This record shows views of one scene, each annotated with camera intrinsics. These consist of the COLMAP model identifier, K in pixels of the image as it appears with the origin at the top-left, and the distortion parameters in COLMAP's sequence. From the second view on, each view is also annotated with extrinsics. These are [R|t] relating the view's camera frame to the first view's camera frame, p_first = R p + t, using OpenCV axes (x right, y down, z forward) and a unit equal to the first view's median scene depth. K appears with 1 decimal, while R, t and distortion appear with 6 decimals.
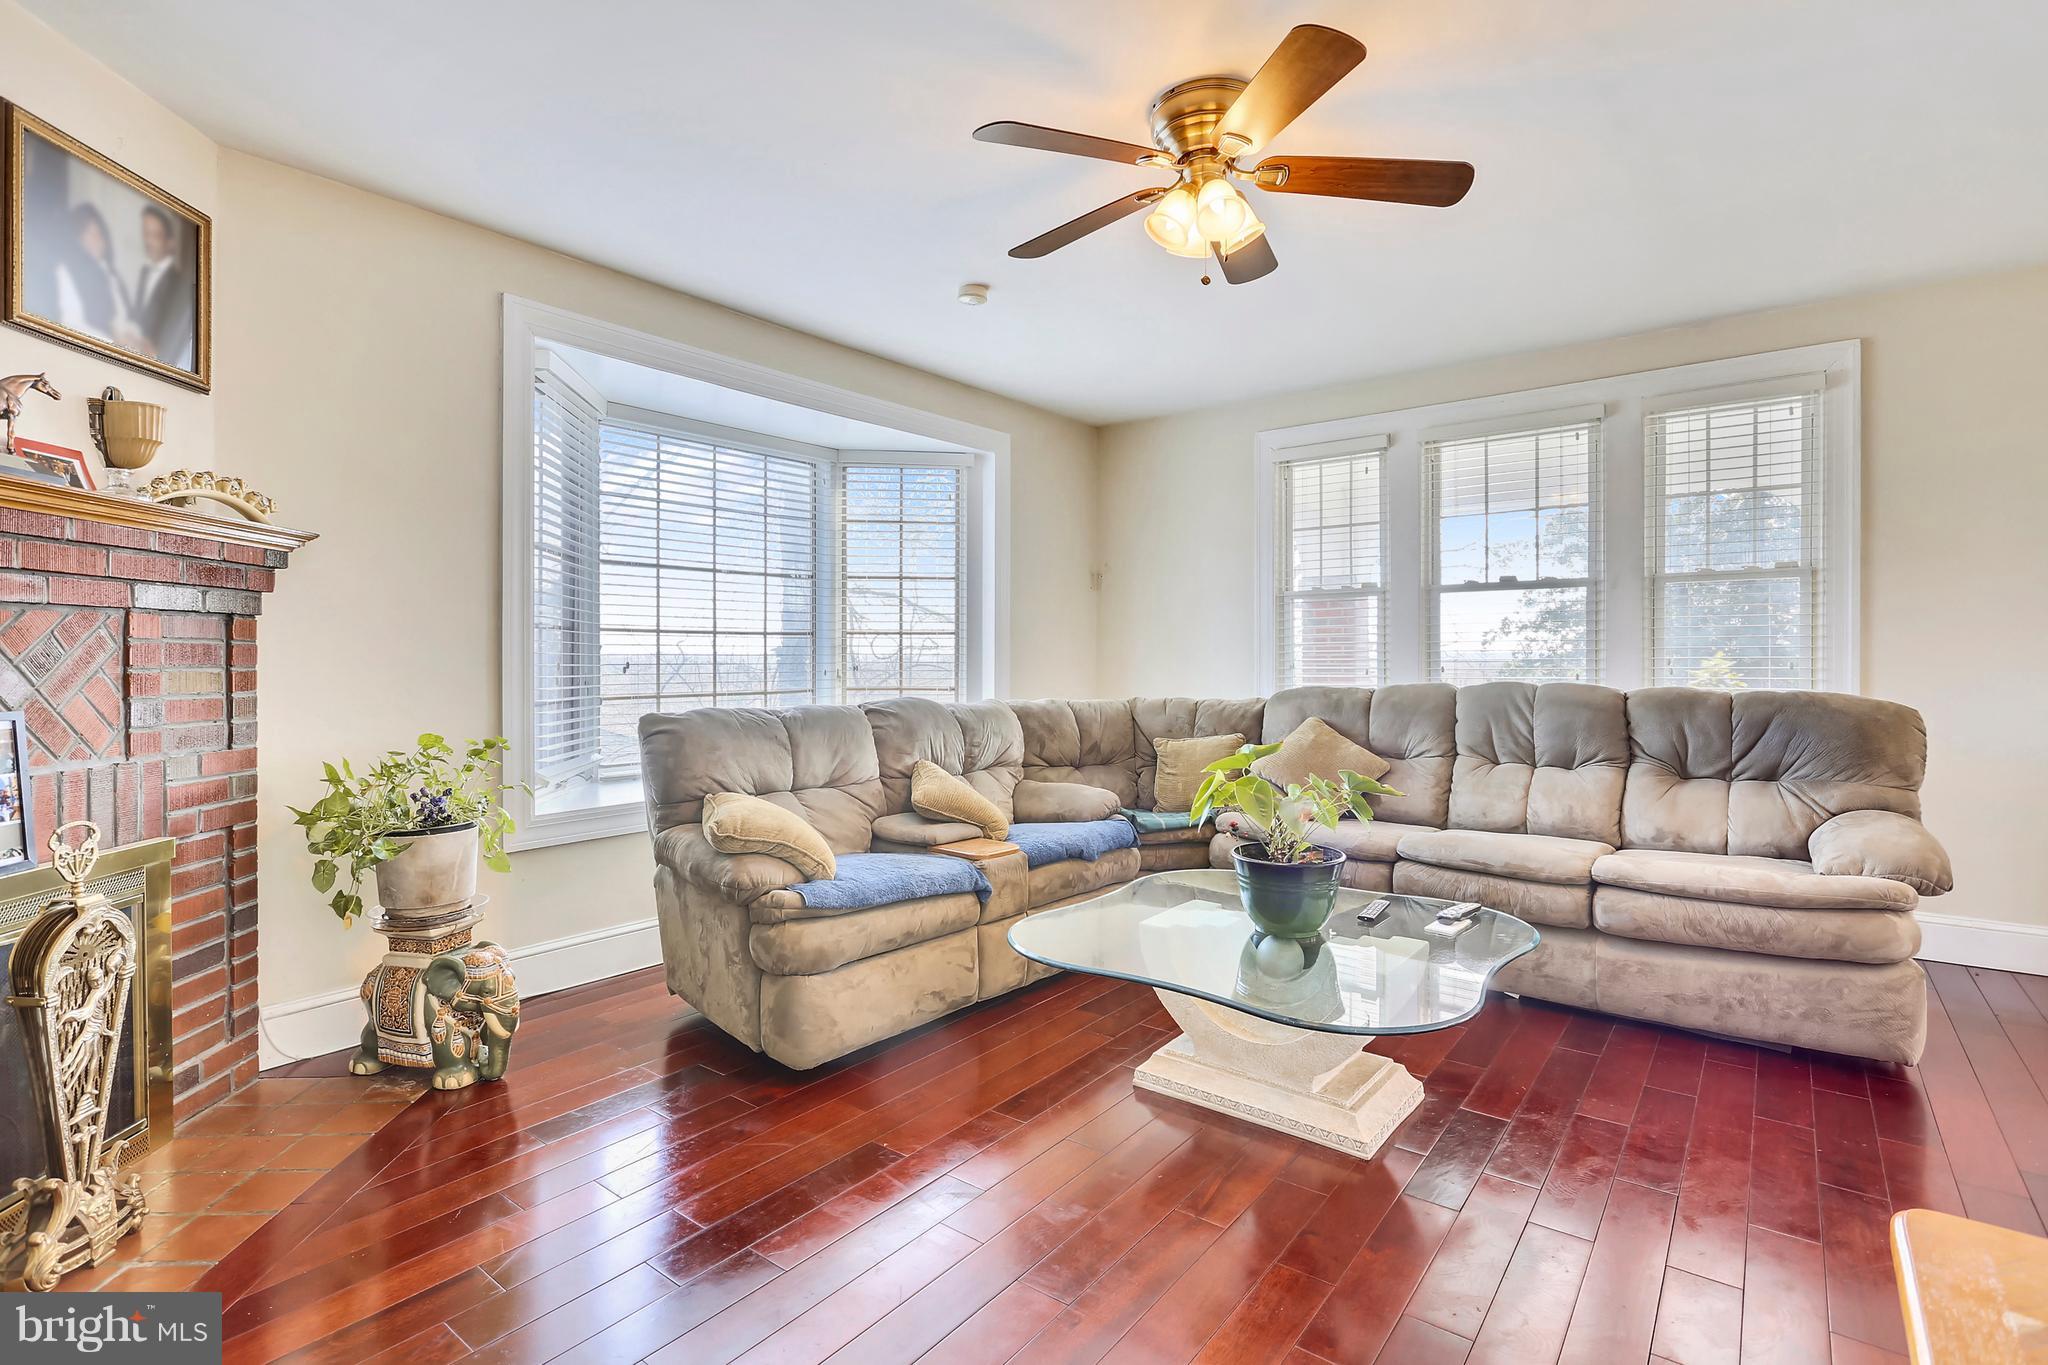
lens RADIAL K [[989.7, 0, 1021.9], [0, 989.7, 671.7], [0, 0, 1]] dist [0.001352, 0.000470]
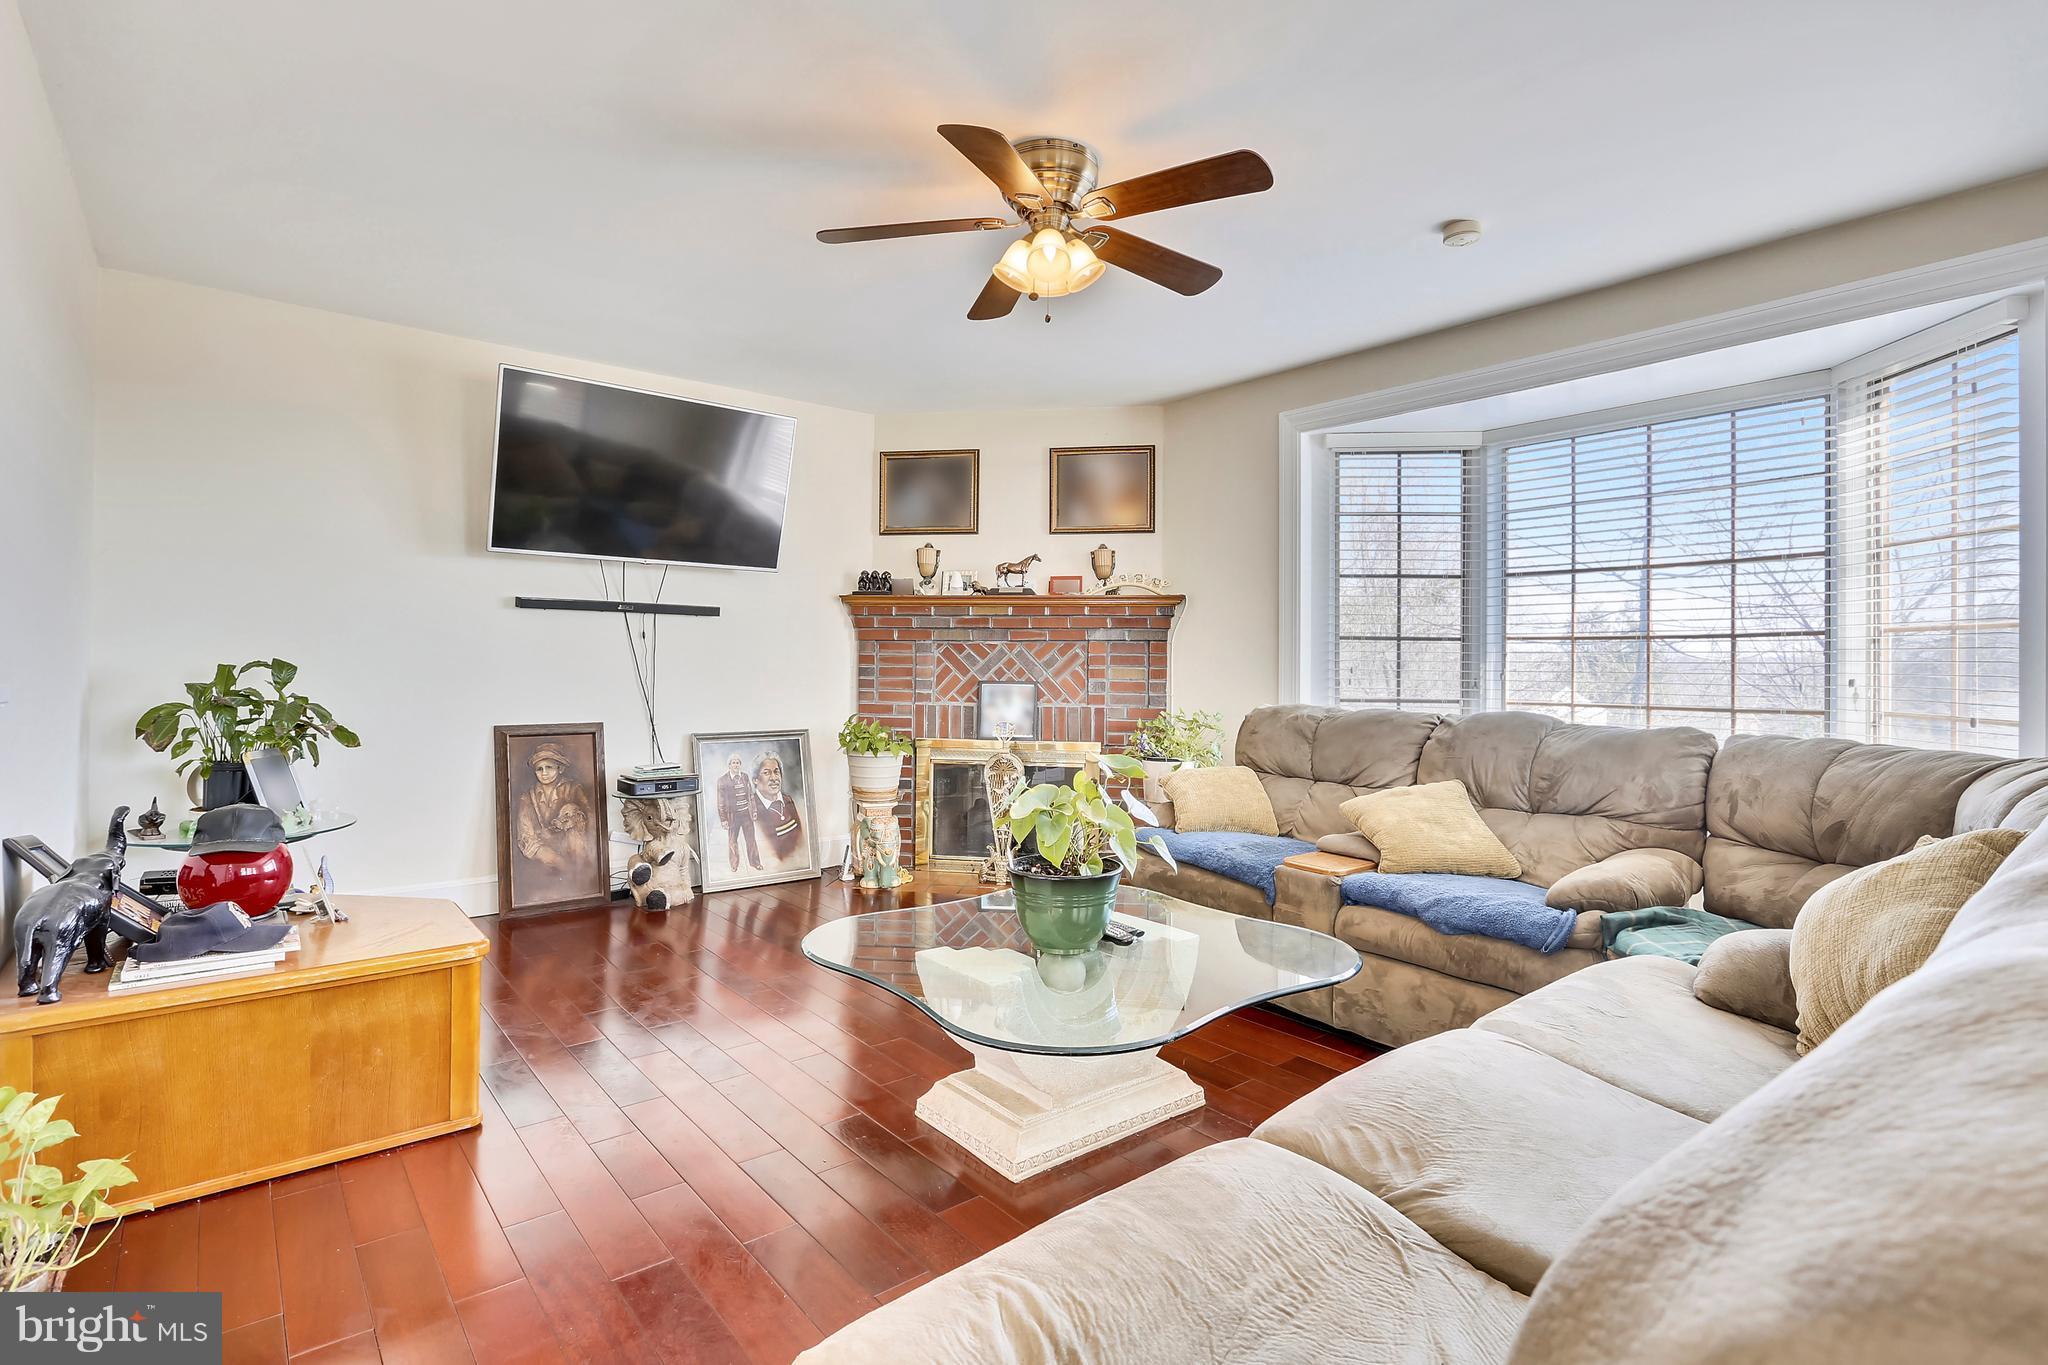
lens RADIAL K [[989.7, 0, 1021.9], [0, 989.7, 671.7], [0, 0, 1]] dist [0.001352, 0.000470]
pose [[-0.190232, 0.012804, -0.981656, 0.802302], [-0.018151, 0.999698, 0.016557, -0.015162], [0.981571, 0.020968, -0.189942, 0.742013]]
